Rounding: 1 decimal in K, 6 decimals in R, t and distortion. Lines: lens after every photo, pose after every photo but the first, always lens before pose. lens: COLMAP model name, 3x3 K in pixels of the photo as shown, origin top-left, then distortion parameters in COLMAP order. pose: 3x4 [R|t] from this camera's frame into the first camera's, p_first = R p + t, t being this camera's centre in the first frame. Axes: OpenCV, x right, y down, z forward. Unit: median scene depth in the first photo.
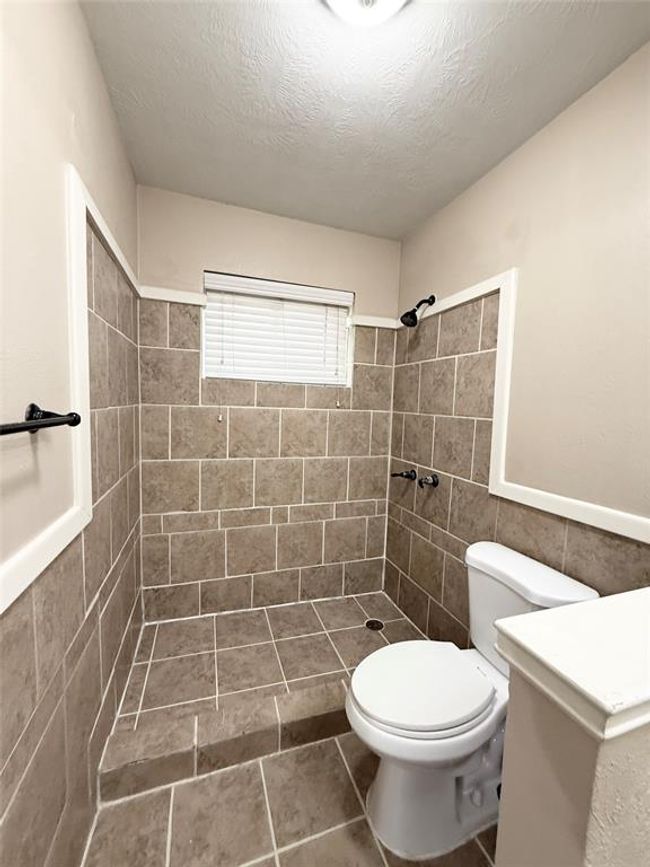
lens RADIAL K [[343.9, 0, 323.2], [0, 343.9, 436.3], [0, 0, 1]] dist [-0.001619, -0.000214]
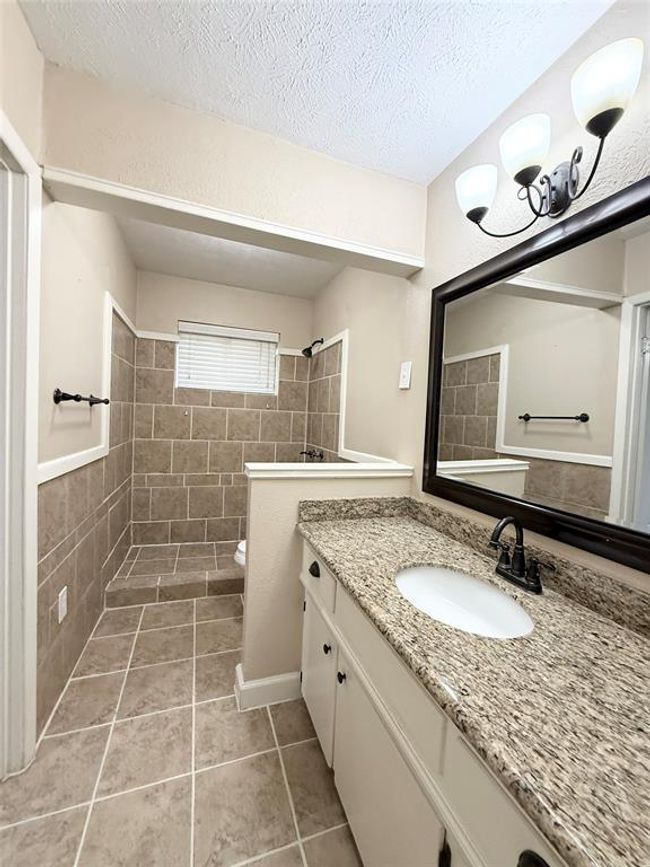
lens RADIAL K [[343.9, 0, 322.5], [0, 343.9, 436.2], [0, 0, 1]] dist [-0.001619, -0.000214]
pose [[0.999844, 0.013738, 0.011111, 0.299438], [-0.013246, 0.998976, -0.043256, 0.109427], [-0.011694, 0.043102, 0.999002, -0.554189]]
